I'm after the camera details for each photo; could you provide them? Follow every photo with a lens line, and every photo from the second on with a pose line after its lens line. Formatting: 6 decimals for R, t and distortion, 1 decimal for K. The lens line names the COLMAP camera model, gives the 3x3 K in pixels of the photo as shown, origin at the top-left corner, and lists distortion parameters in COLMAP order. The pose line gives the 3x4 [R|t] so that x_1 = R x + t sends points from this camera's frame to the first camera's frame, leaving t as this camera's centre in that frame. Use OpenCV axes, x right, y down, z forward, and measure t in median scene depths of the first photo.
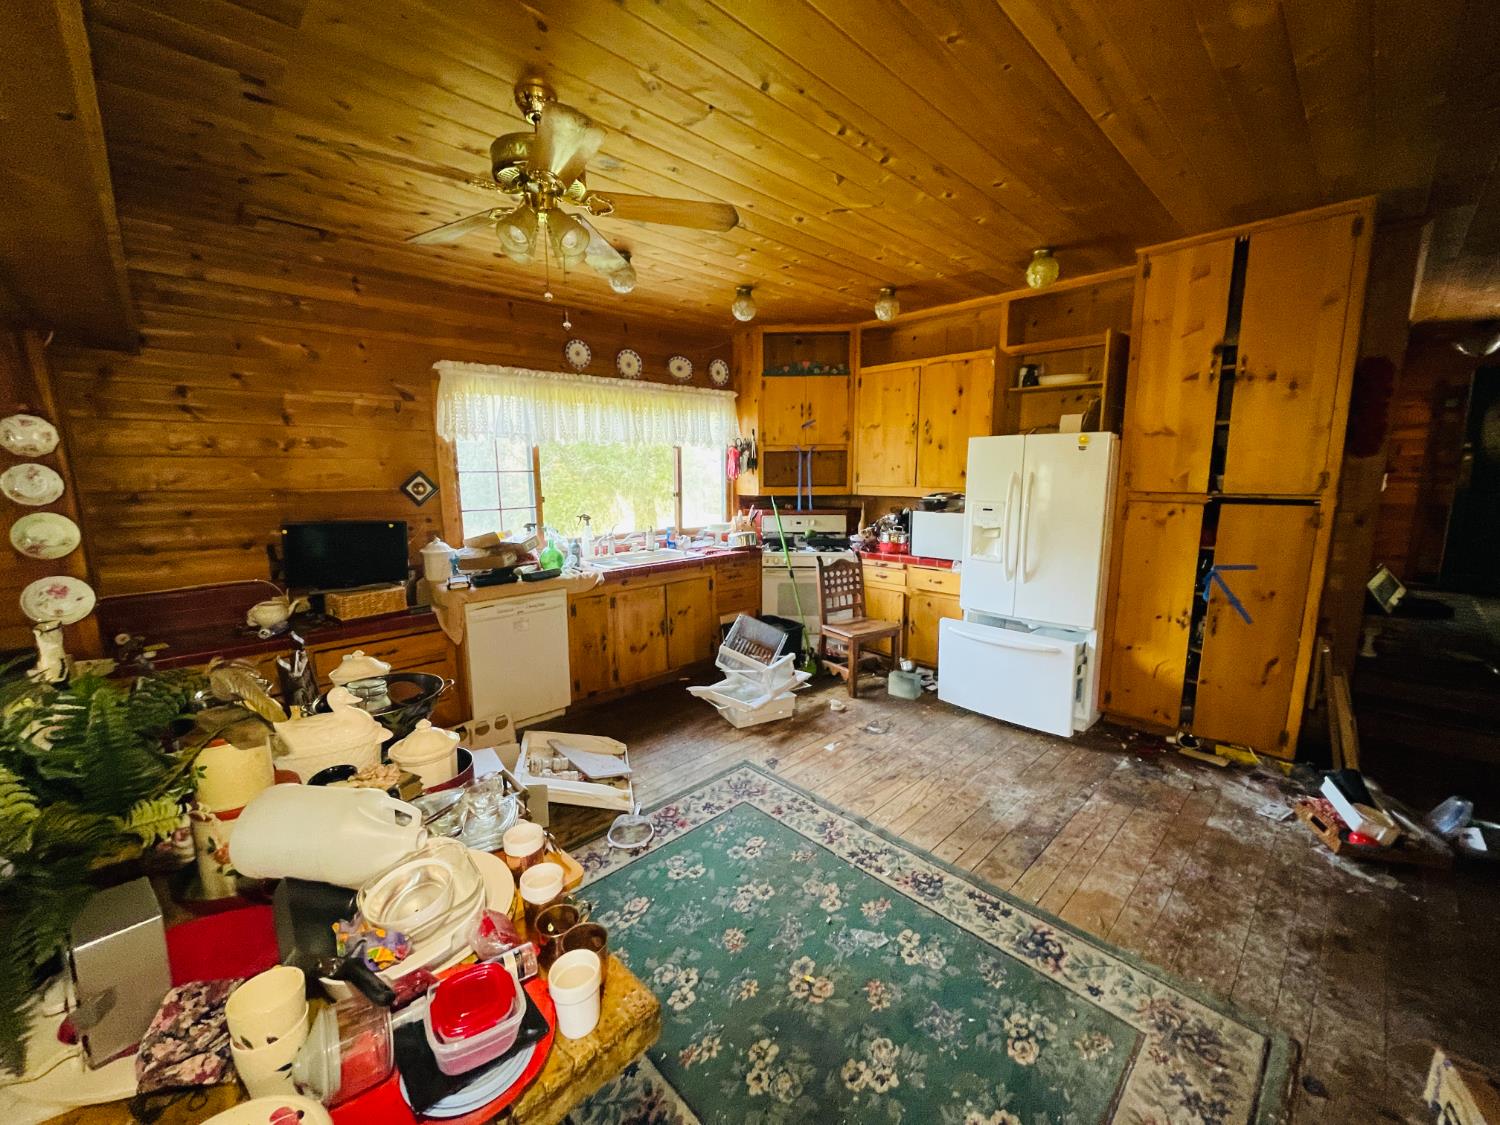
lens RADIAL K [[602.4, 0, 749.2], [0, 602.4, 568.2], [0, 0, 1]] dist [-0.001346, -0.000172]
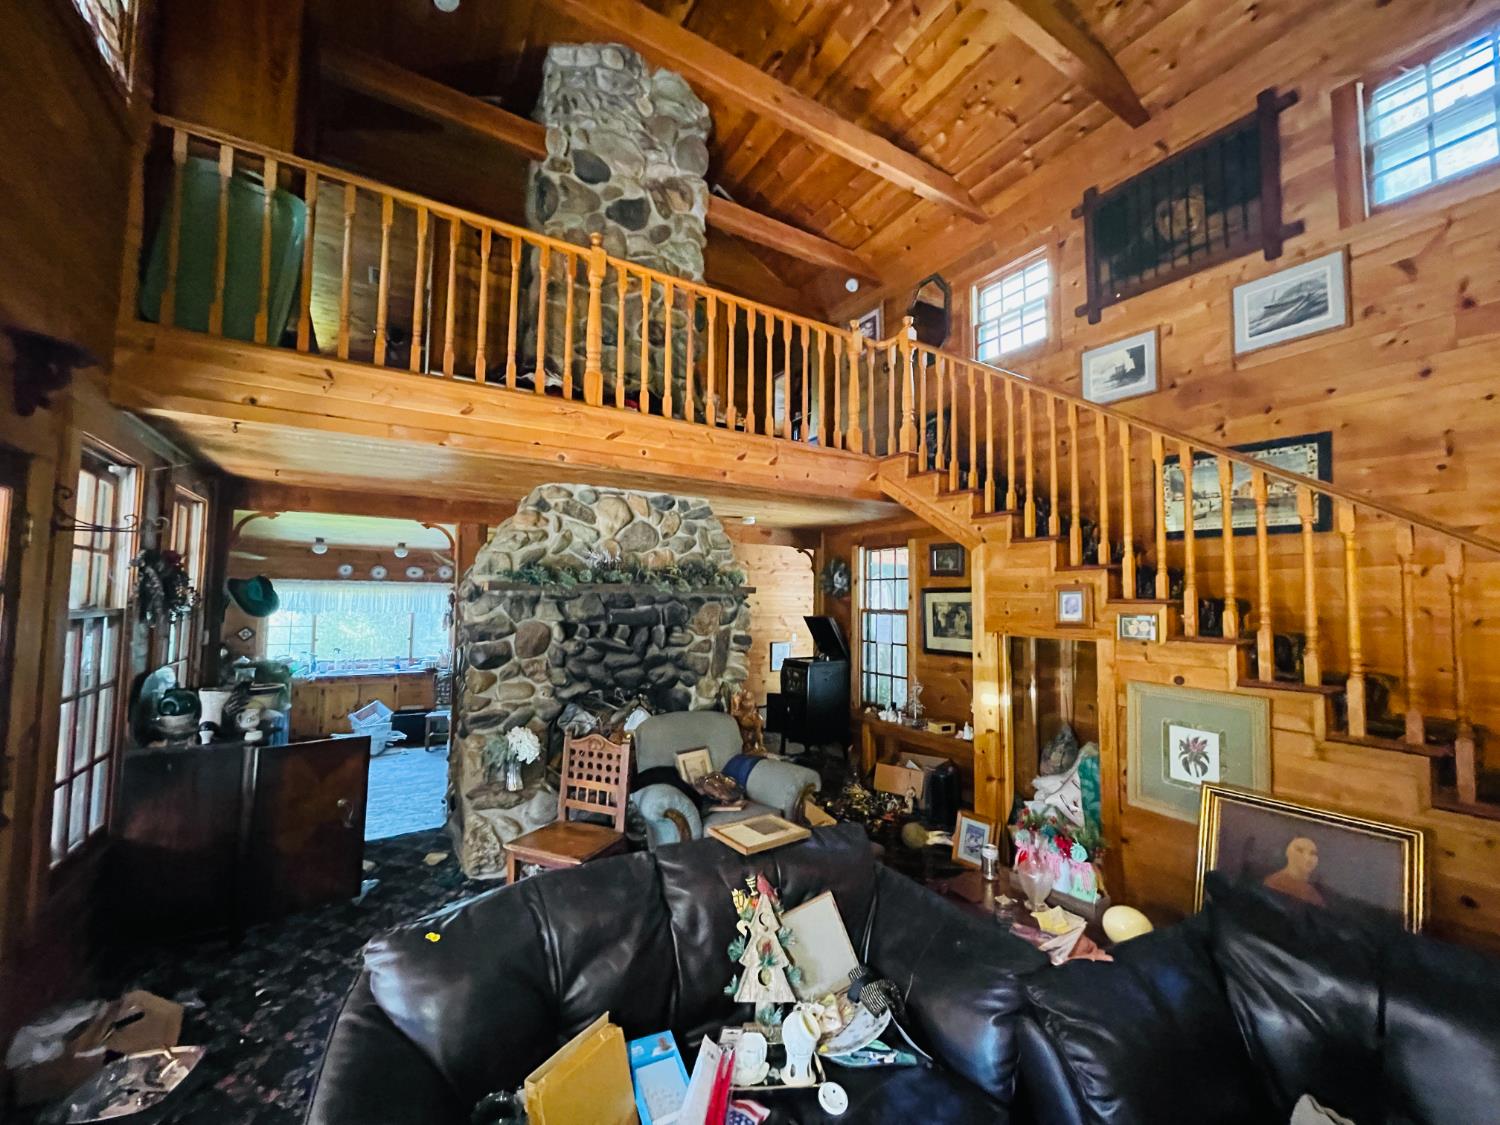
lens RADIAL K [[602.4, 0, 750.6], [0, 602.4, 568.2], [0, 0, 1]] dist [-0.001346, -0.000172]
pose [[0.976070, 0.004722, -0.217404, 1.524120], [-0.053756, 0.973975, -0.220188, 0.018271], [0.210706, 0.226606, 0.950922, -0.675621]]
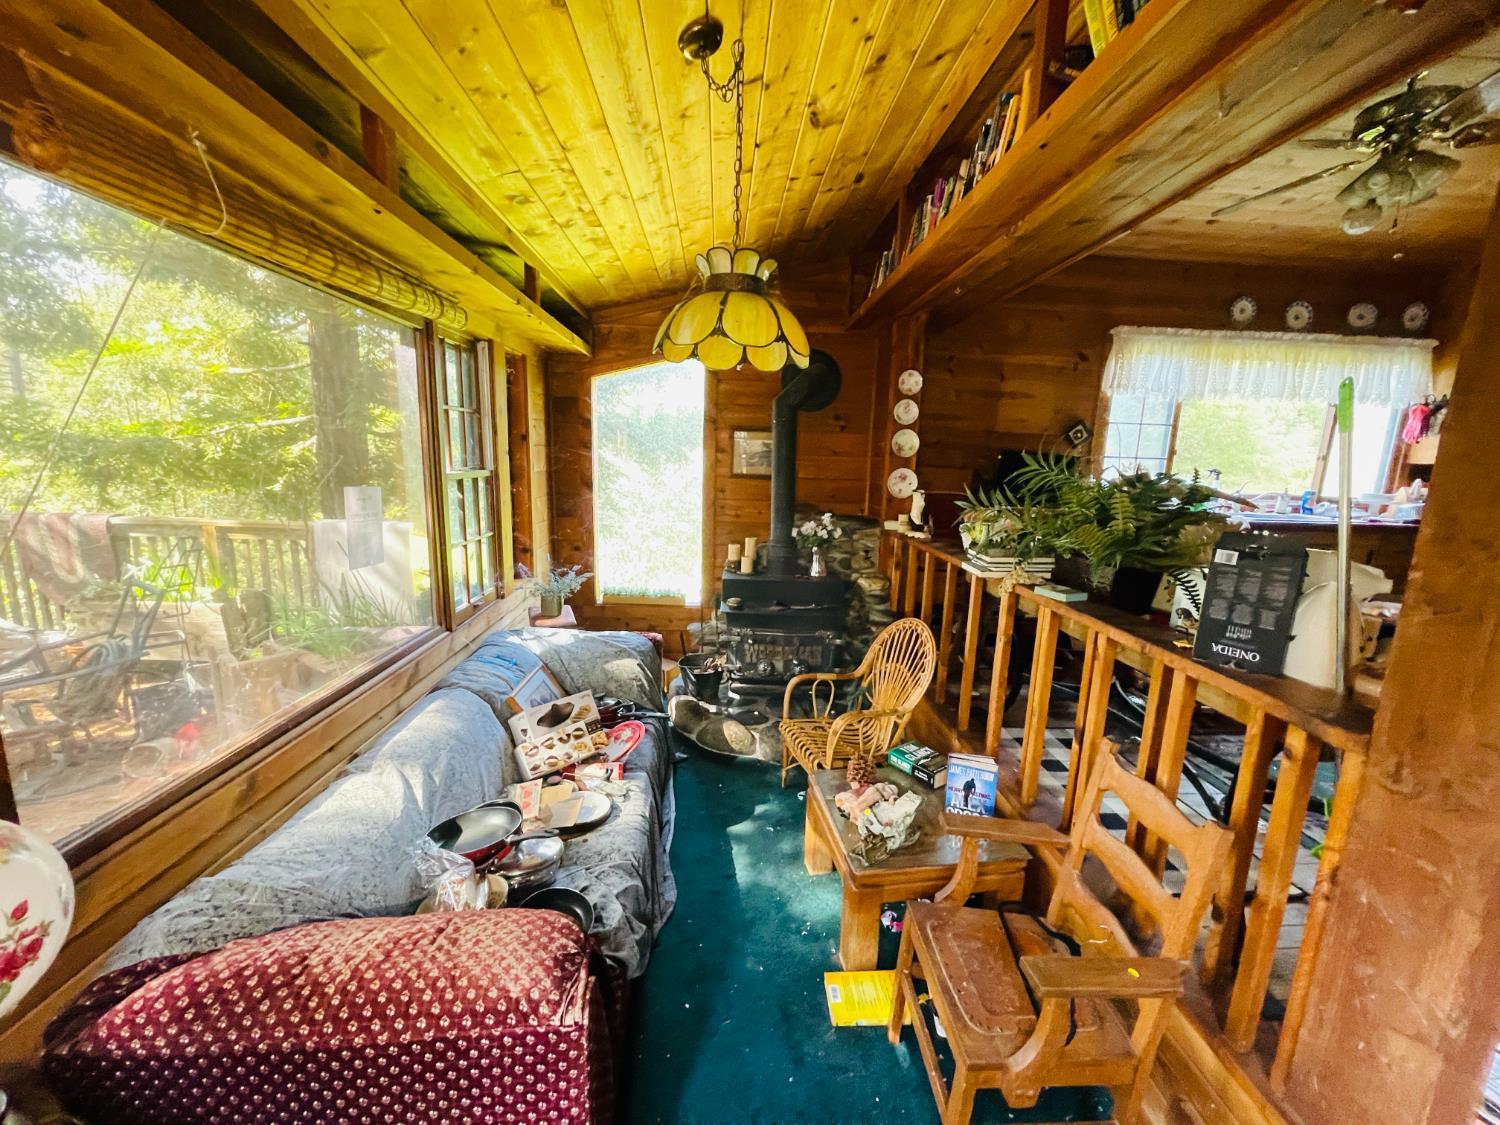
lens RADIAL K [[602.4, 0, 753.1], [0, 602.4, 567.5], [0, 0, 1]] dist [-0.001346, -0.000172]
pose [[0.755570, 0.146993, -0.638362, -0.196520], [-0.143871, 0.987942, 0.057201, 0.135650], [0.639073, 0.048623, 0.767608, -0.291690]]
